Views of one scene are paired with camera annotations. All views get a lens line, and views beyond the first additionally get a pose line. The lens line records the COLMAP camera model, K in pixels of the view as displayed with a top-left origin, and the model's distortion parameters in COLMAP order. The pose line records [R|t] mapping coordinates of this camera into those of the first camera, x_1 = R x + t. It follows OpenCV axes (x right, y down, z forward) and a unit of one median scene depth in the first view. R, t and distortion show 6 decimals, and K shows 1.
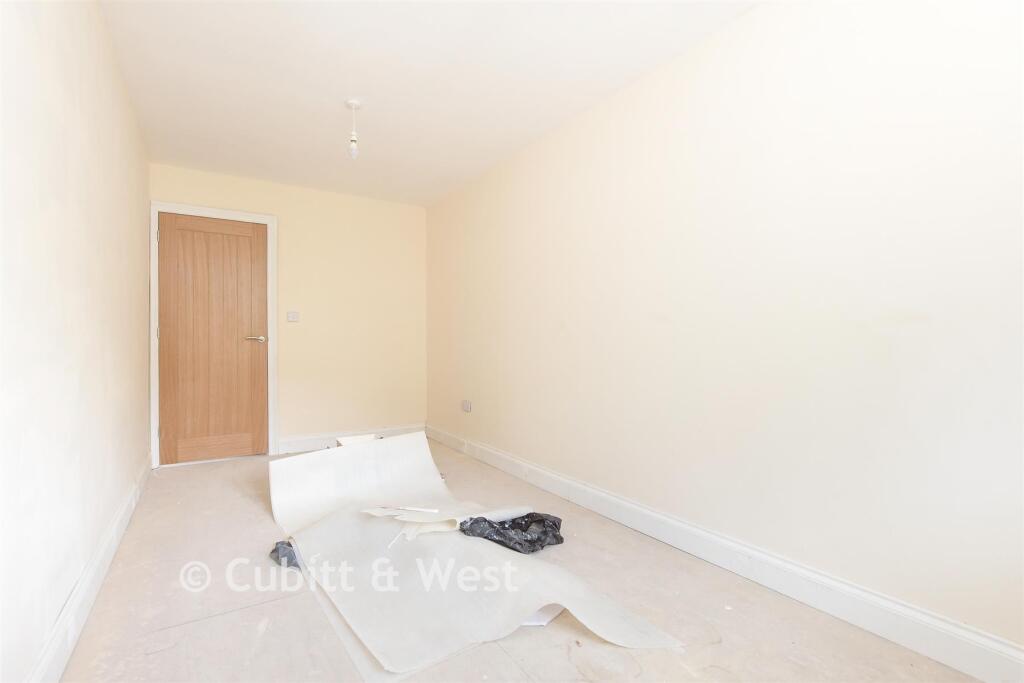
lens RADIAL K [[437.6, 0, 512.3], [0, 437.6, 339.6], [0, 0, 1]] dist [-0.002176, 0.000058]
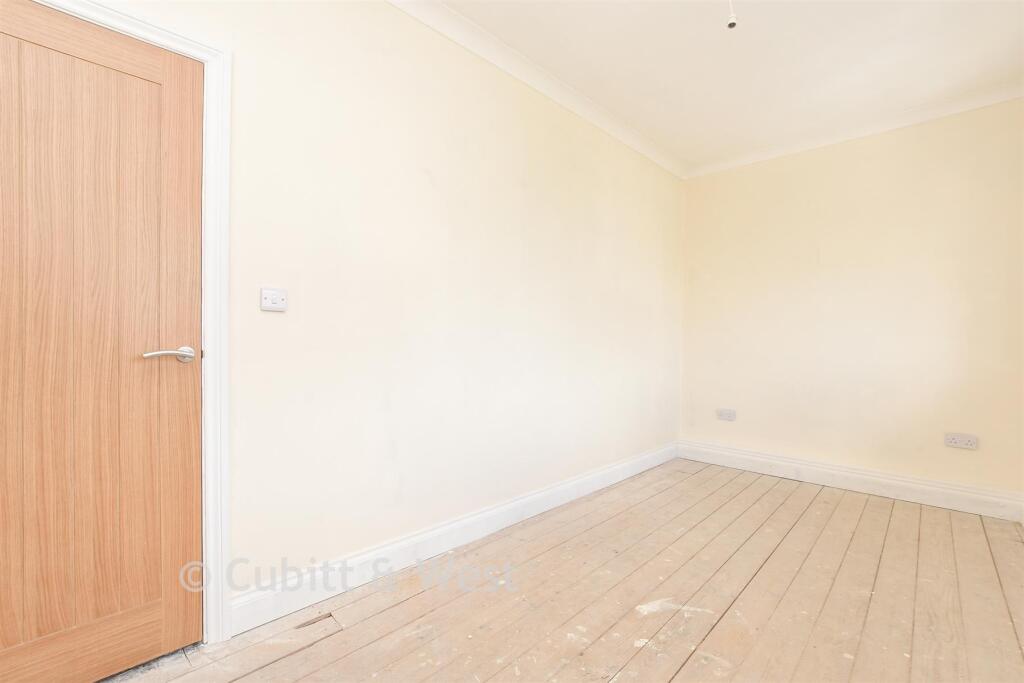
lens RADIAL K [[437.6, 0, 512.8], [0, 437.6, 341.0], [0, 0, 1]] dist [-0.002176, 0.000058]
pose [[0.988968, 0.002019, 0.148117, -0.336488], [-0.001899, 0.999998, -0.000951, -0.013127], [-0.148119, 0.000659, 0.988969, 0.557432]]
